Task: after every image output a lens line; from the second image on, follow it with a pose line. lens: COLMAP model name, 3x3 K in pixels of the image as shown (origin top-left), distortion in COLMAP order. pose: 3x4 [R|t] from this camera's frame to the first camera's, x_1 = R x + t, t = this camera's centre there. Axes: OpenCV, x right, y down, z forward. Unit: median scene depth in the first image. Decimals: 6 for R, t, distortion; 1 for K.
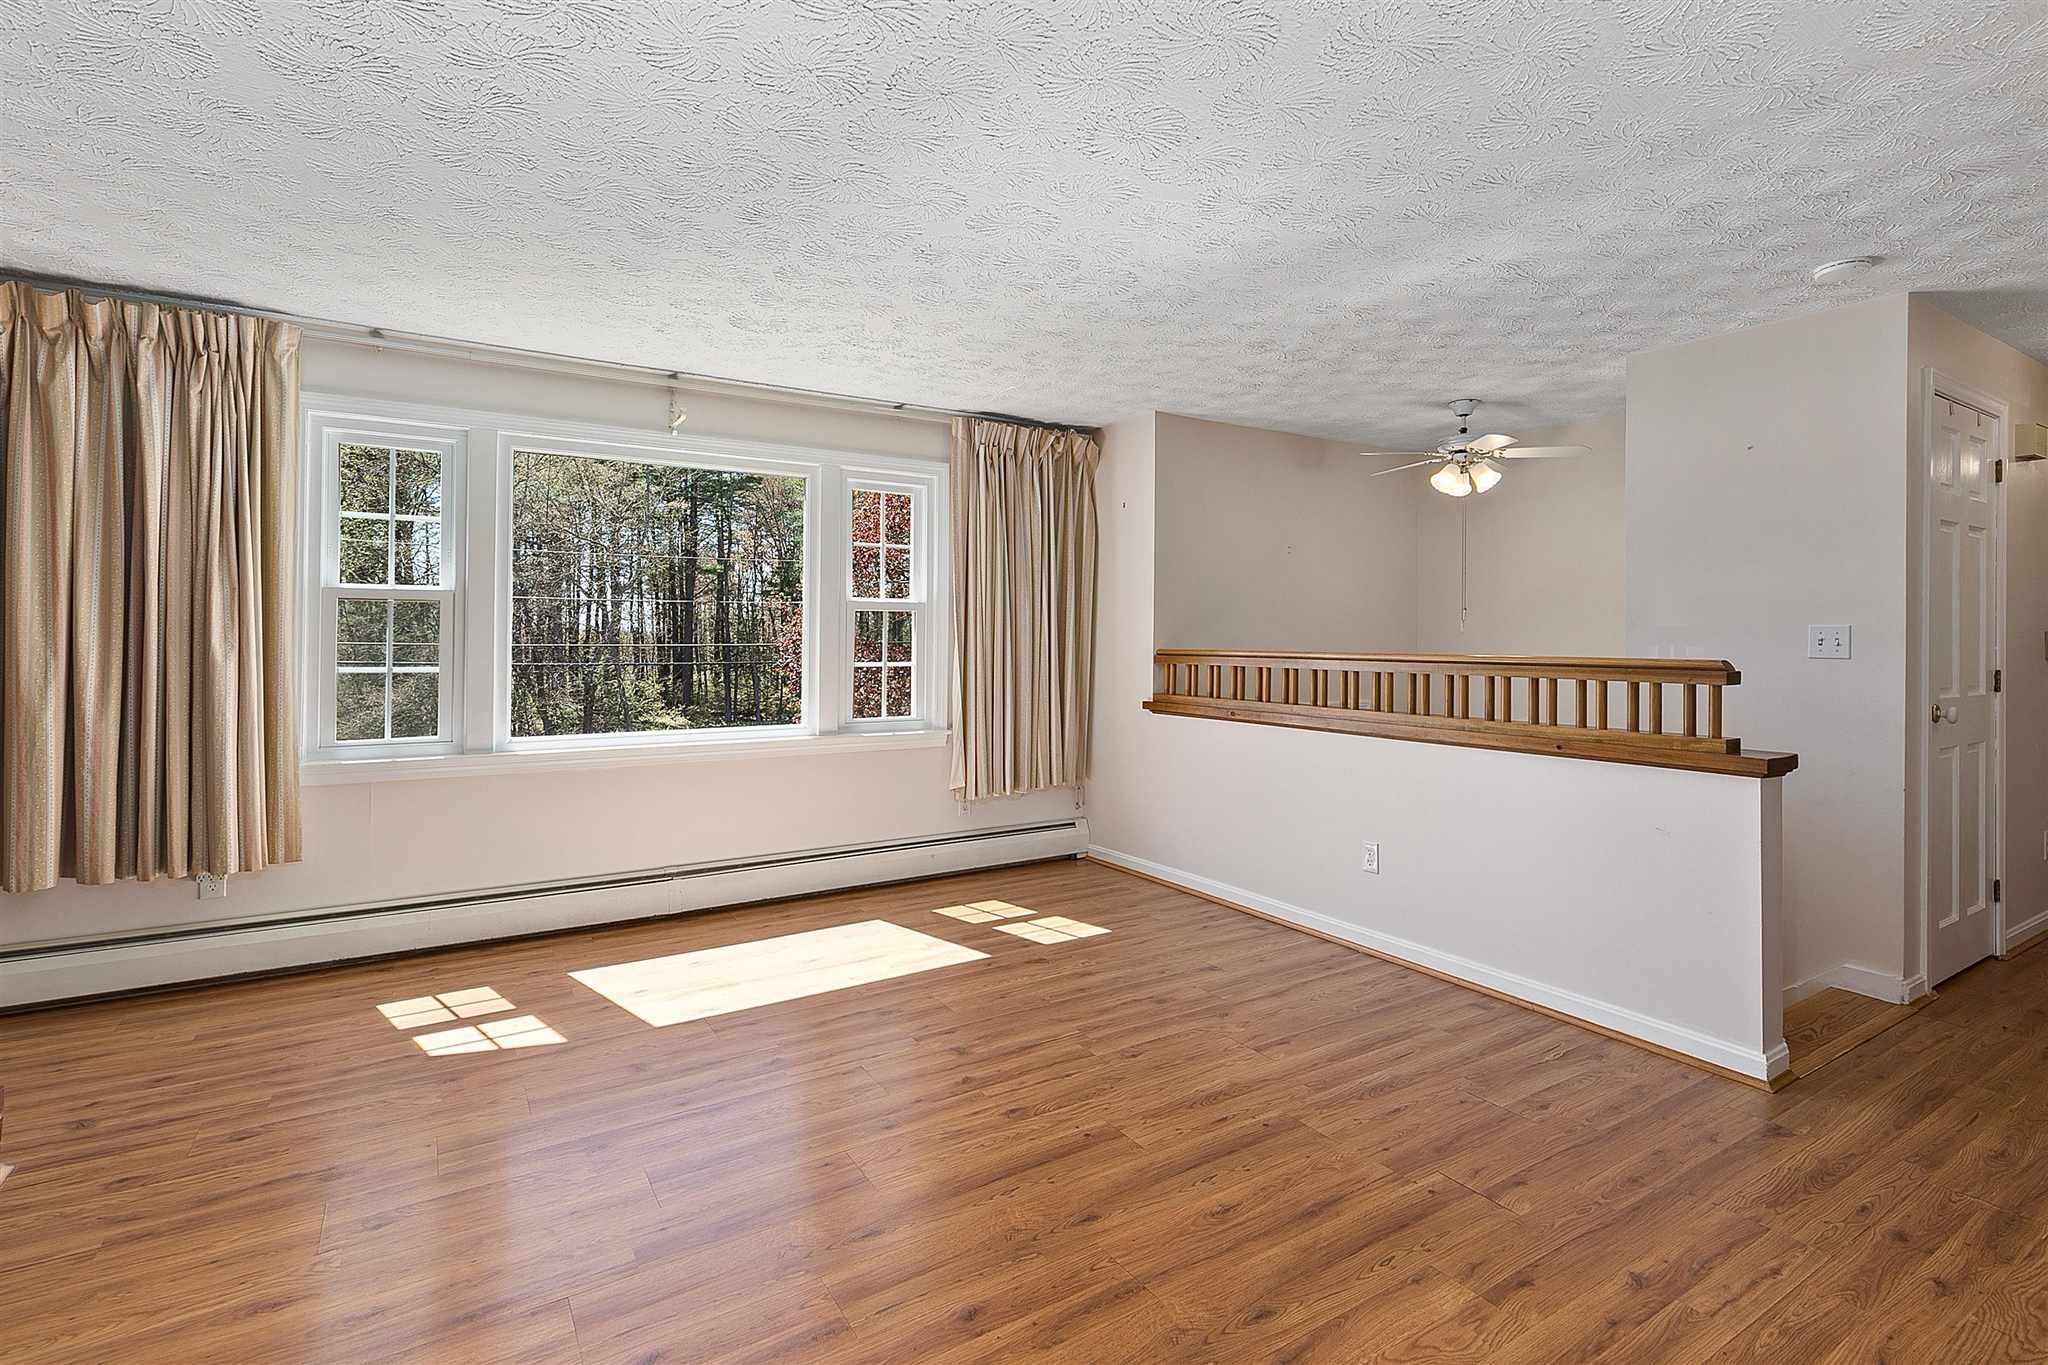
lens RADIAL K [[949.2, 0, 1027.2], [0, 949.2, 628.9], [0, 0, 1]] dist [0.003640, -0.002208]
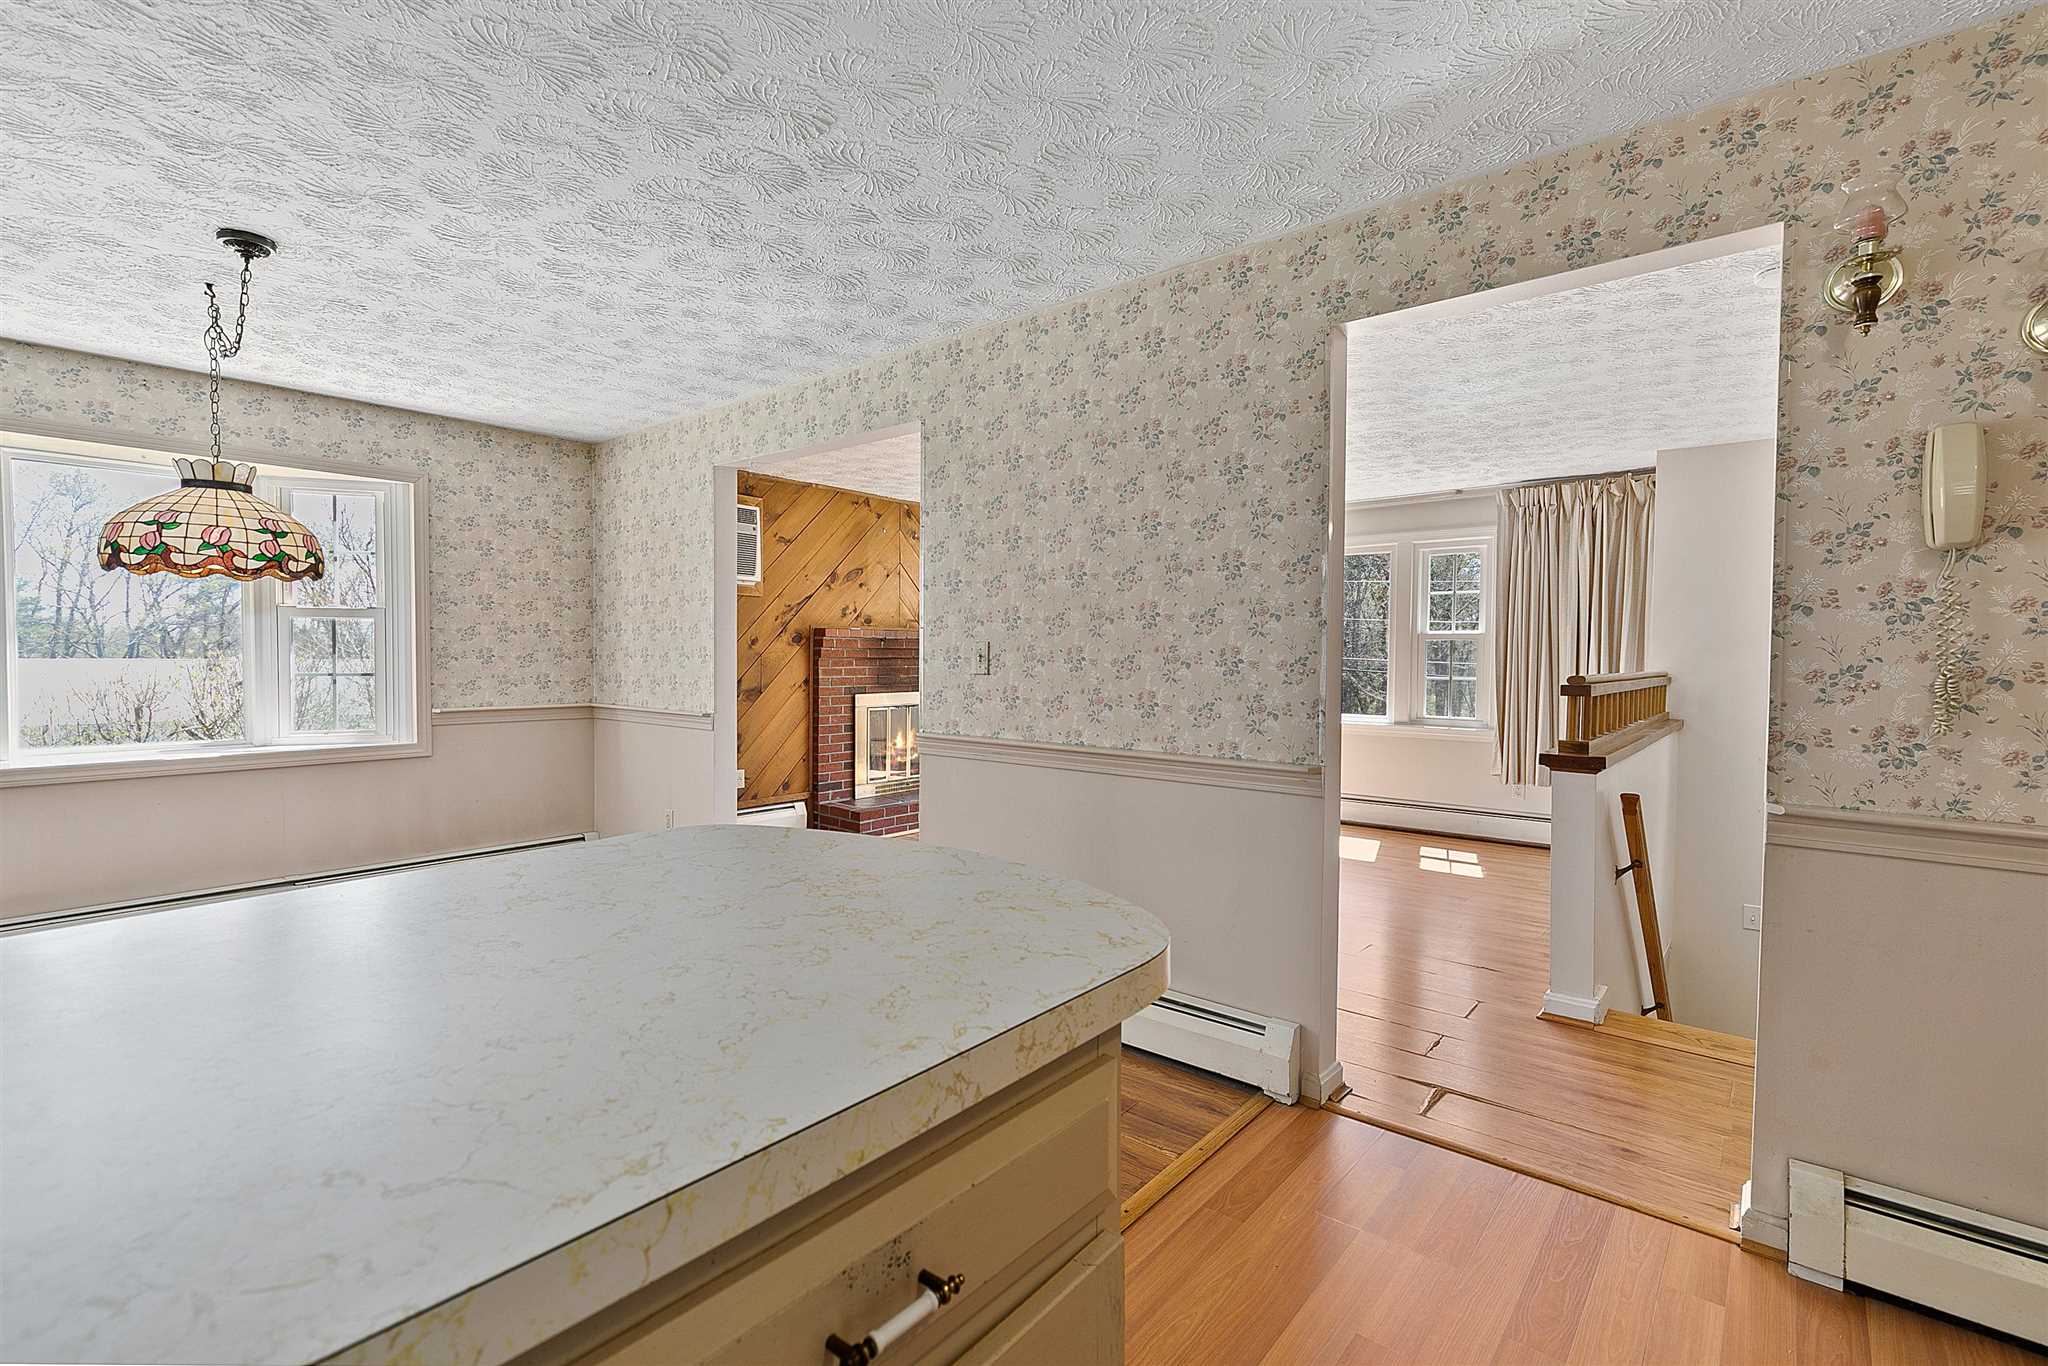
lens RADIAL K [[949.2, 0, 1032.8], [0, 949.2, 682.7], [0, 0, 1]] dist [0.003640, -0.002208]
pose [[0.320330, 0.023064, -0.947025, 1.224817], [-0.000265, 0.999706, 0.024257, 0.012973], [0.947306, -0.007519, 0.320242, -0.016206]]
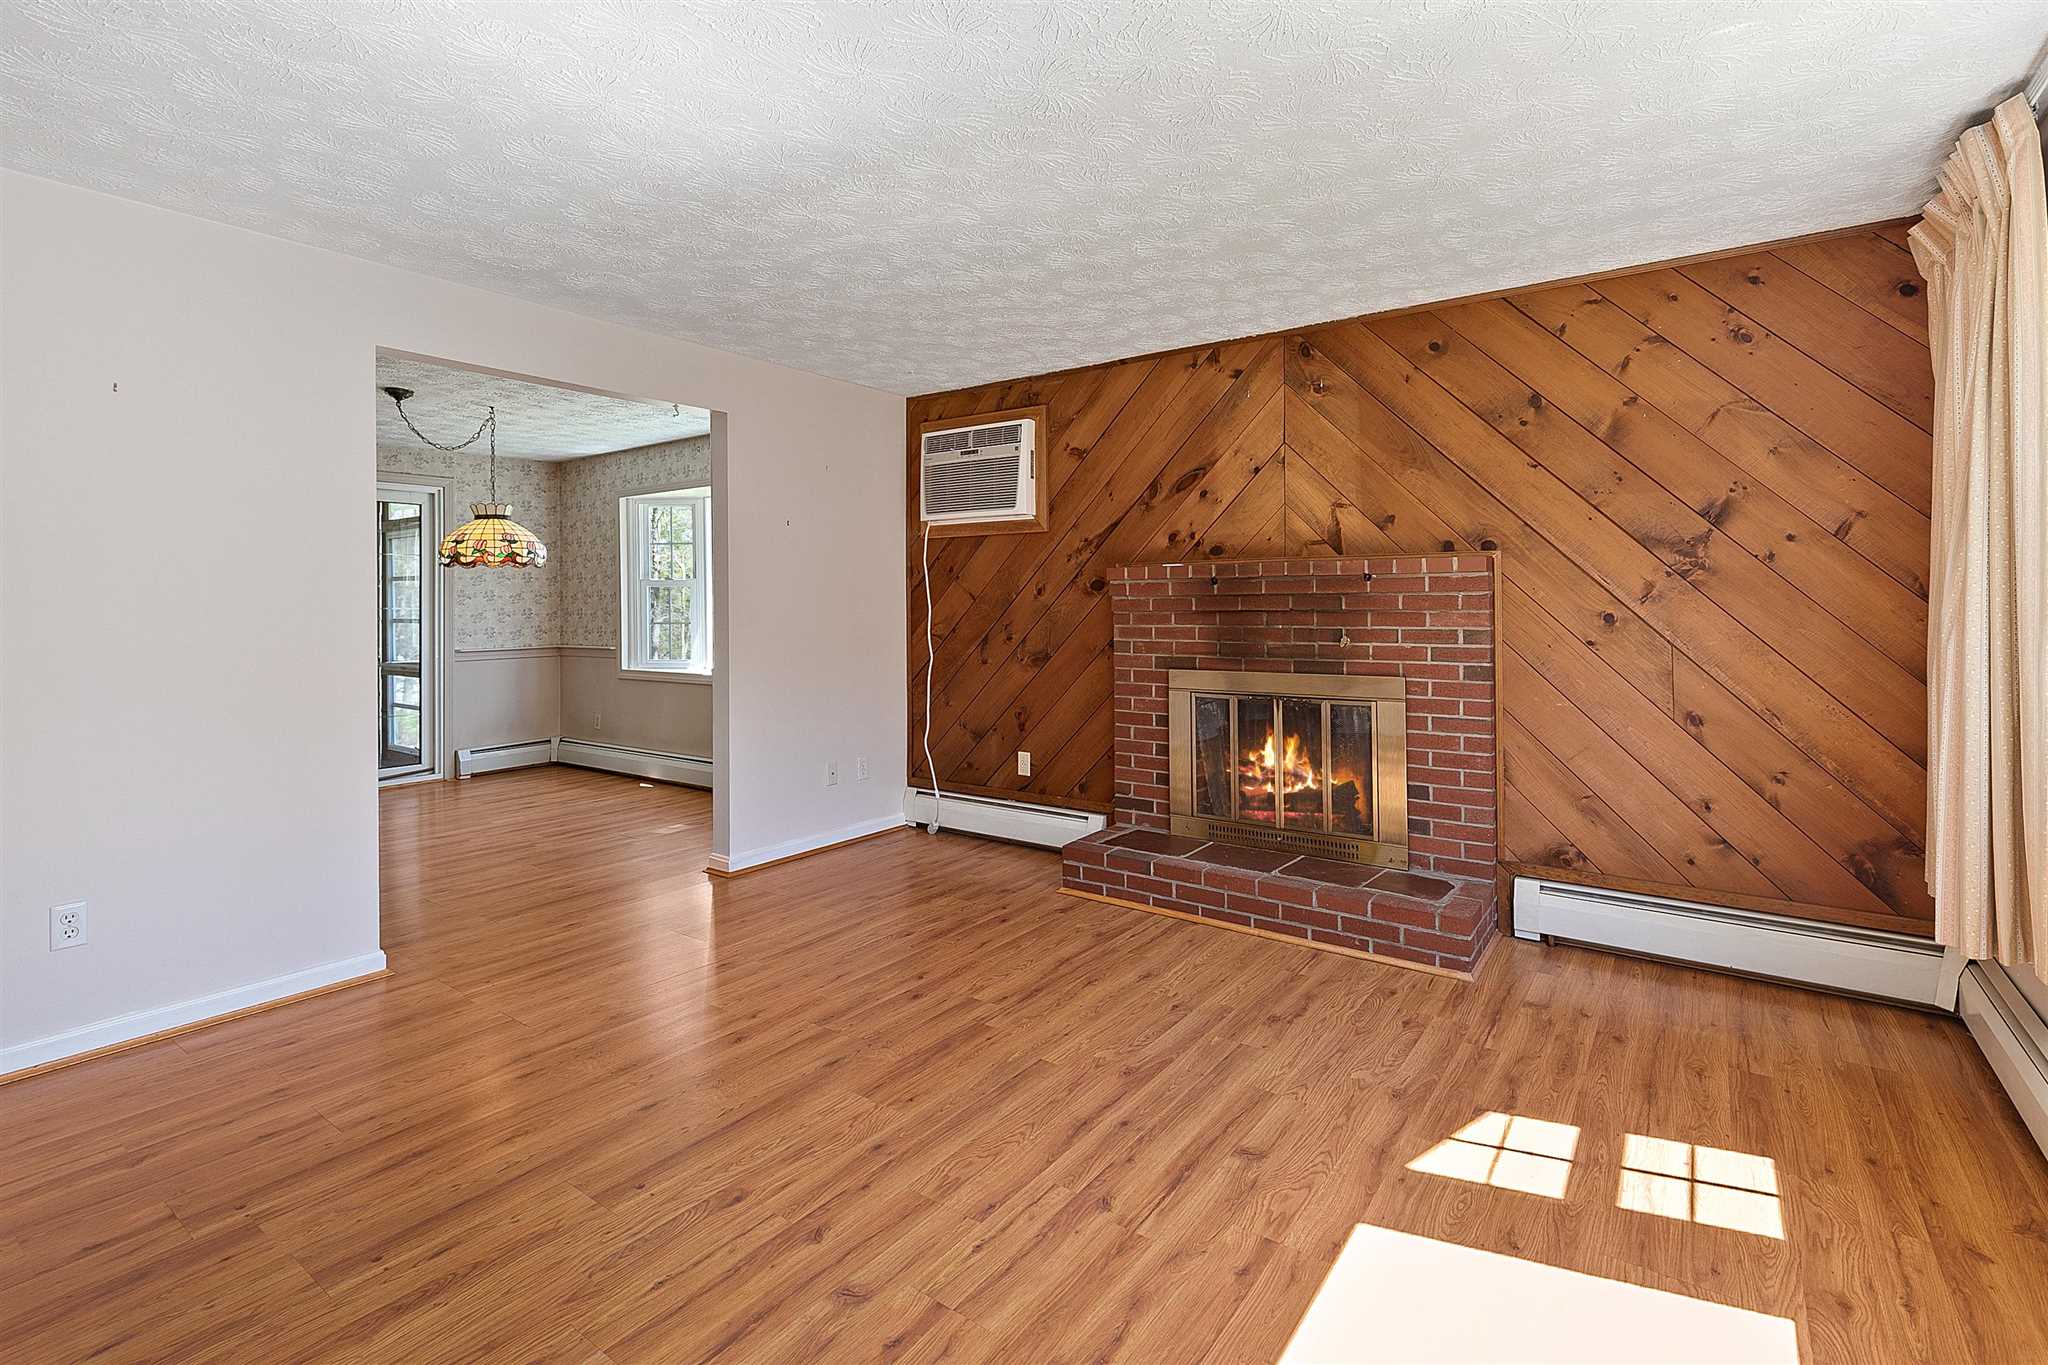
lens RADIAL K [[949.2, 0, 1044.2], [0, 949.2, 609.8], [0, 0, 1]] dist [0.003640, -0.002208]
pose [[-0.922229, 0.000987, -0.386642, 0.036362], [0.001979, 0.999996, -0.002170, 0.010106], [0.386638, -0.002766, -0.922227, 1.197381]]
